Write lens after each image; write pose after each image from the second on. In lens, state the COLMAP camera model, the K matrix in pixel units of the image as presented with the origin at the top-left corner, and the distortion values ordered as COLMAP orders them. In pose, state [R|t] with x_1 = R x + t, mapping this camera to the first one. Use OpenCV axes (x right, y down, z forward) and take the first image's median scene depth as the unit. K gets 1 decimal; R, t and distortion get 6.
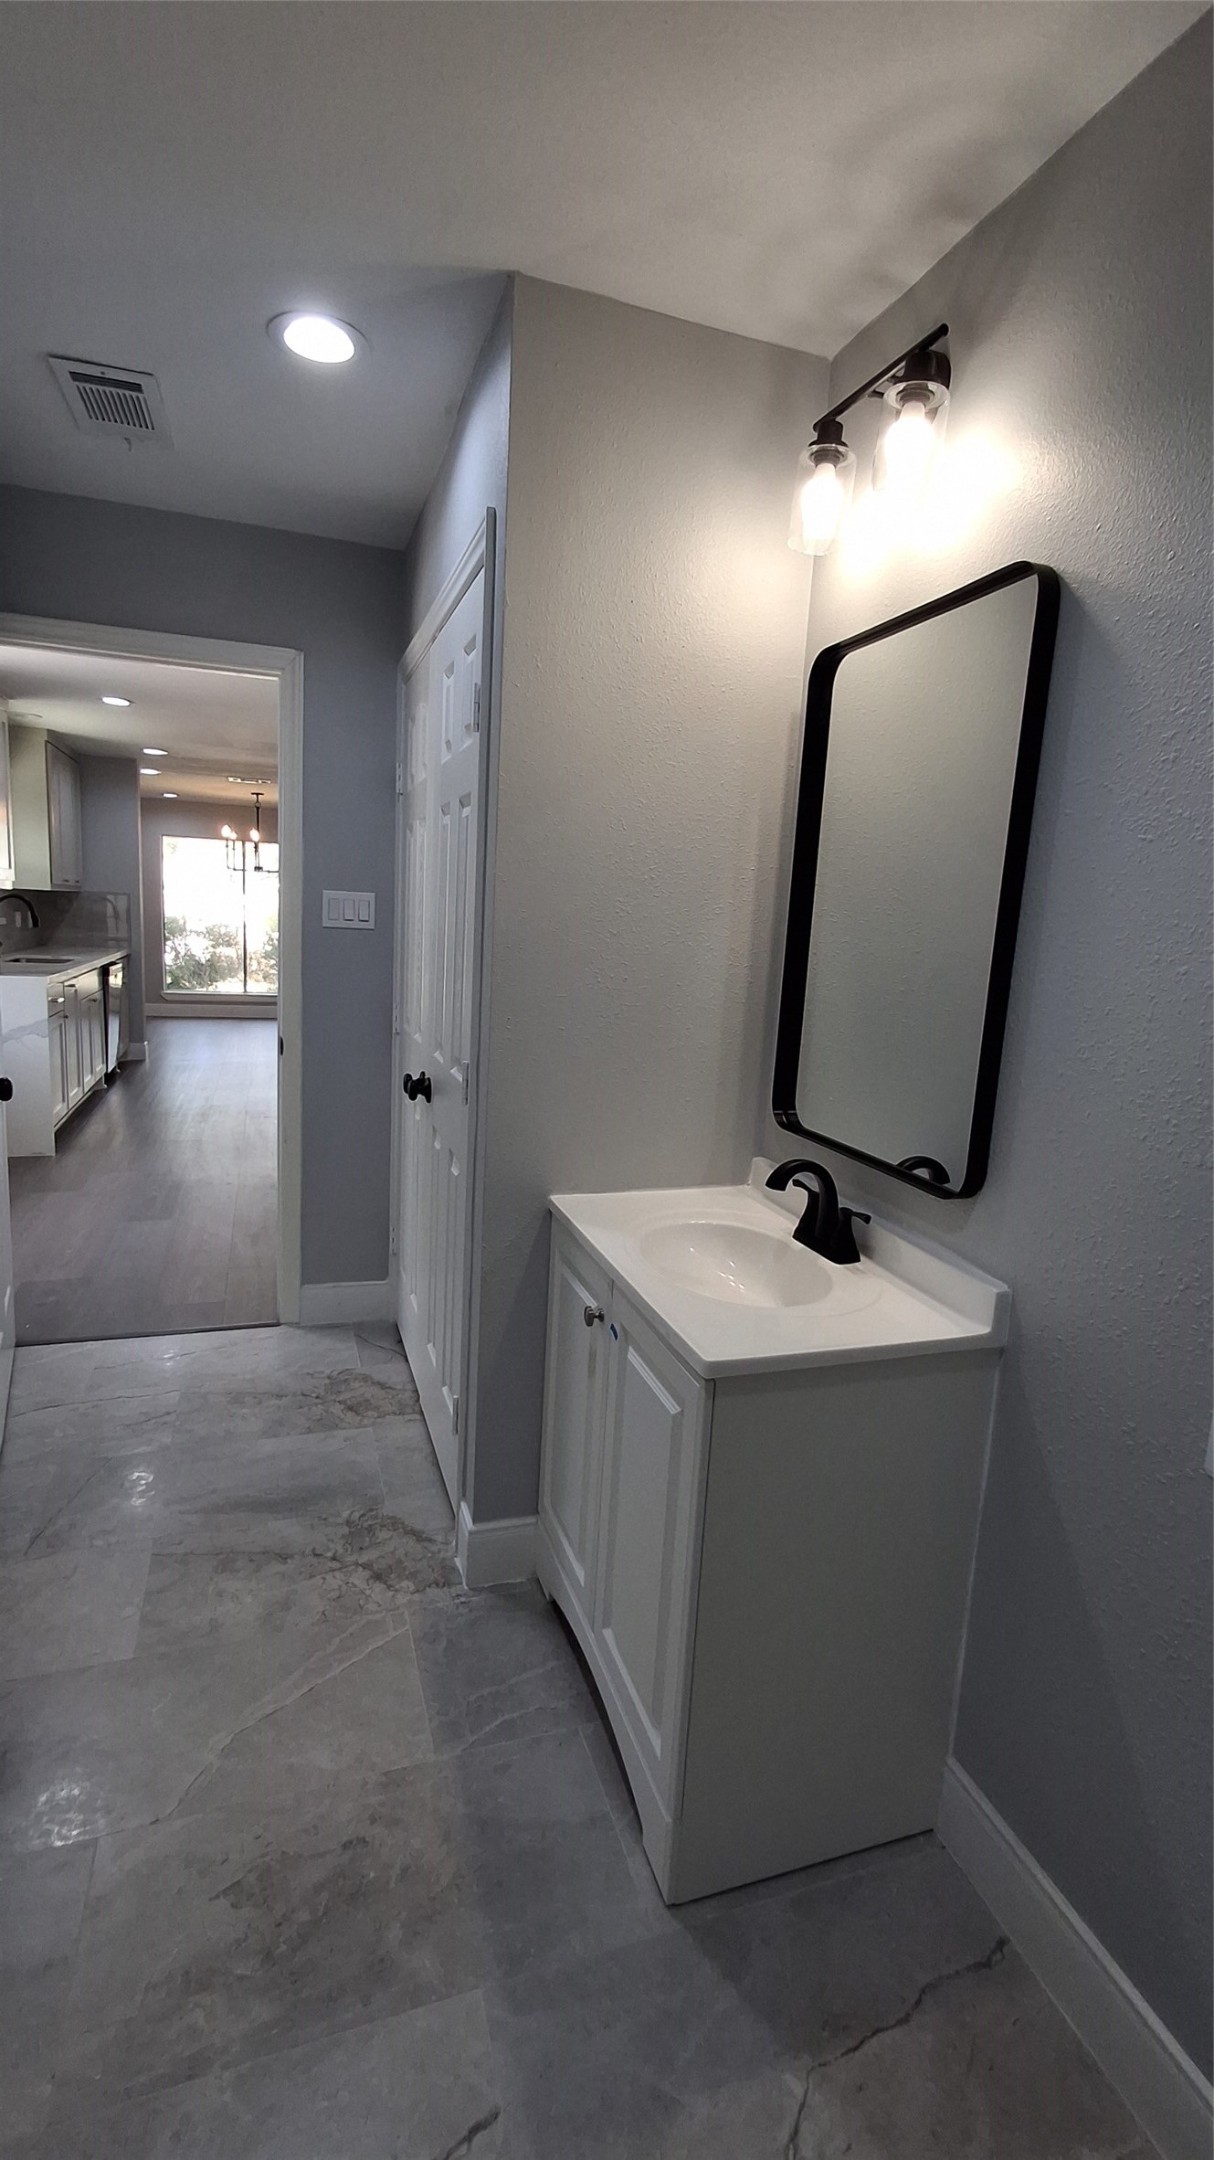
lens RADIAL K [[991.8, 0, 602.6], [0, 991.8, 1097.3], [0, 0, 1]] dist [-0.006753, 0.003172]
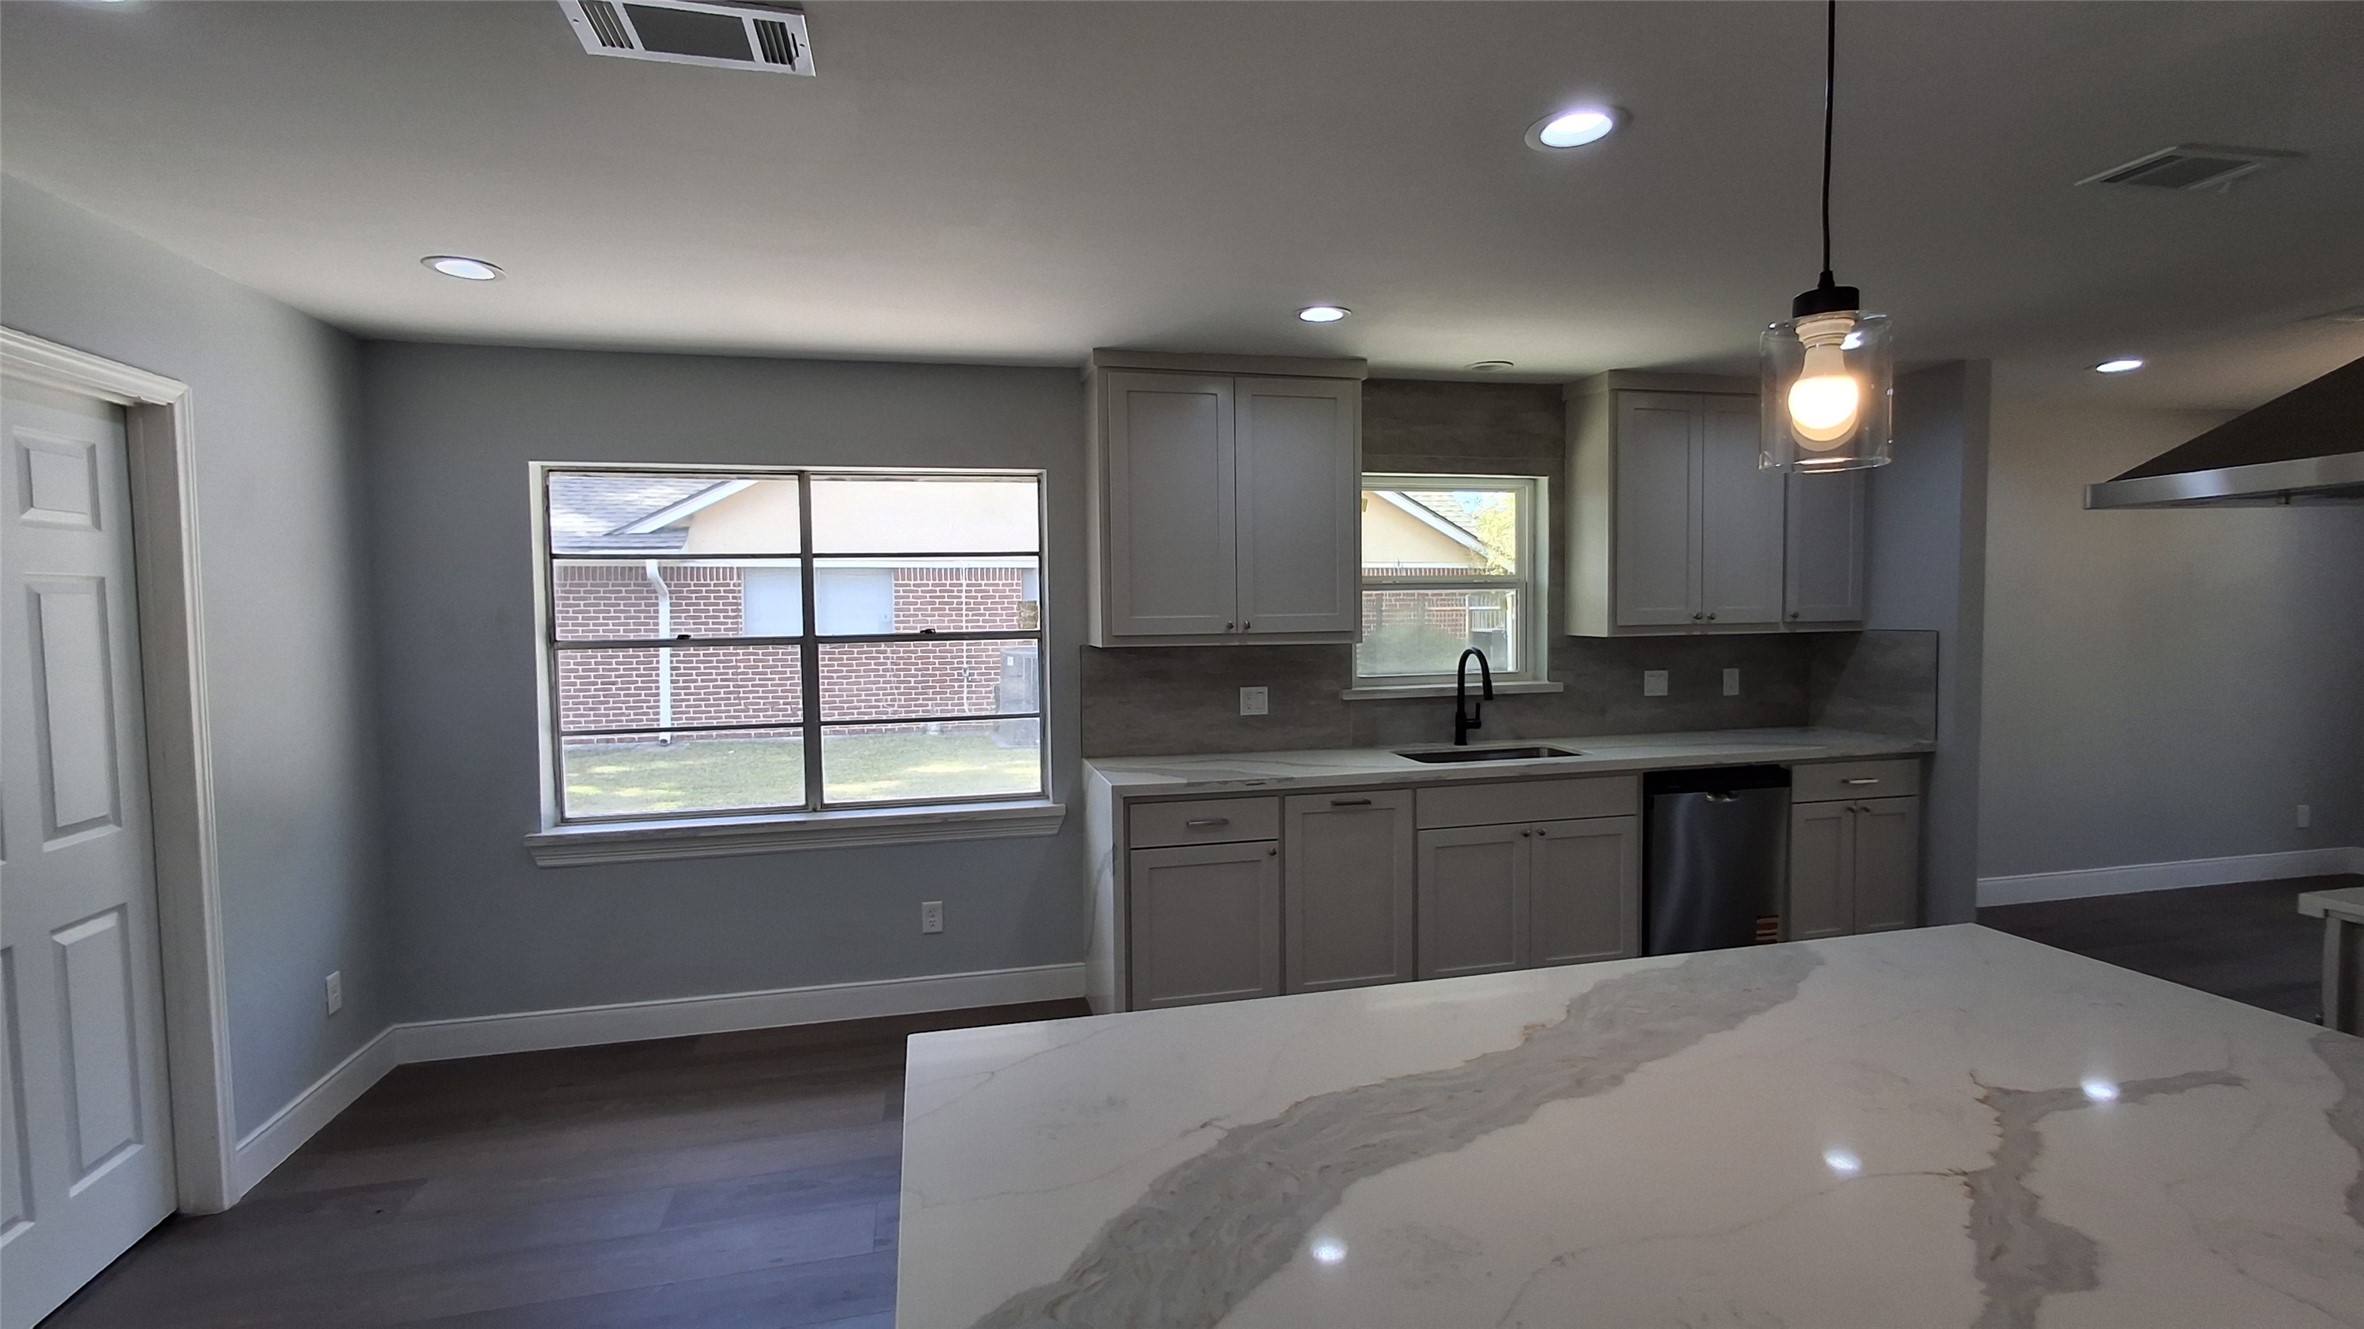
lens RADIAL K [[1085.5, 0, 1189.6], [0, 1085.5, 652.8], [0, 0, 1]] dist [-0.006753, 0.003172]
pose [[-0.085465, -0.008134, -0.996308, 0.131108], [-0.167115, 0.985917, 0.006286, -0.209801], [0.982226, 0.167035, -0.085621, 1.048564]]
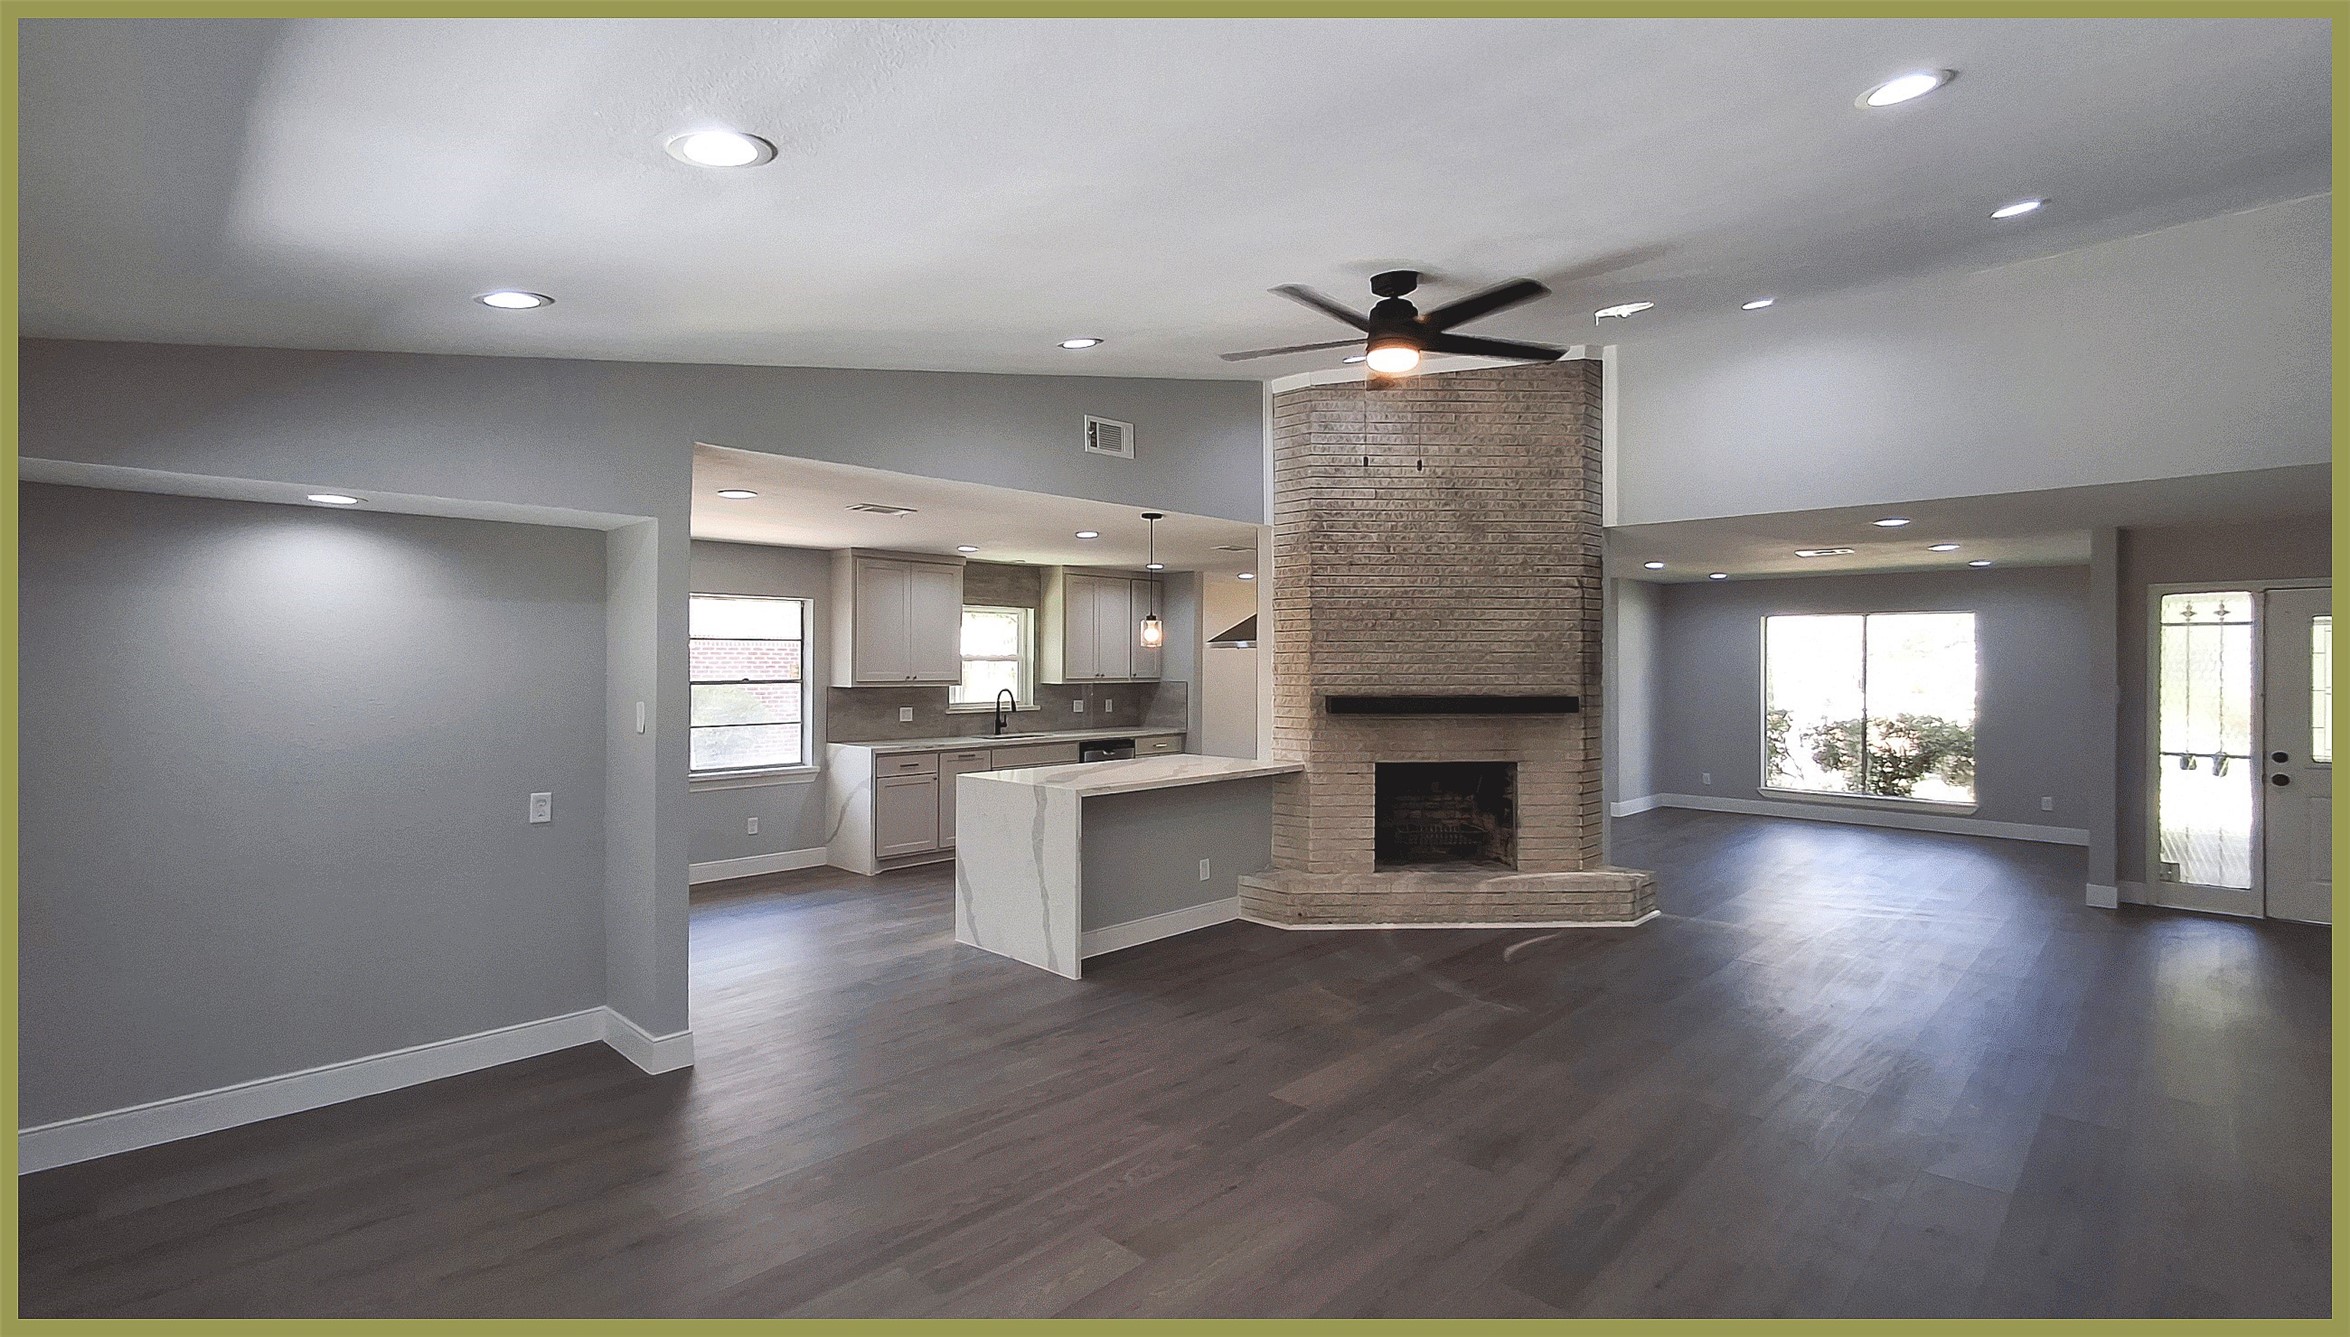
lens RADIAL K [[1062.7, 0, 1182.6], [0, 1062.7, 652.7], [0, 0, 1]] dist [-0.005900, 0.001131]
pose [[0.467806, -0.060877, -0.881732, 0.959967], [-0.133782, 0.981253, -0.138727, -0.099976], [0.873647, 0.182857, 0.450892, 0.648629]]
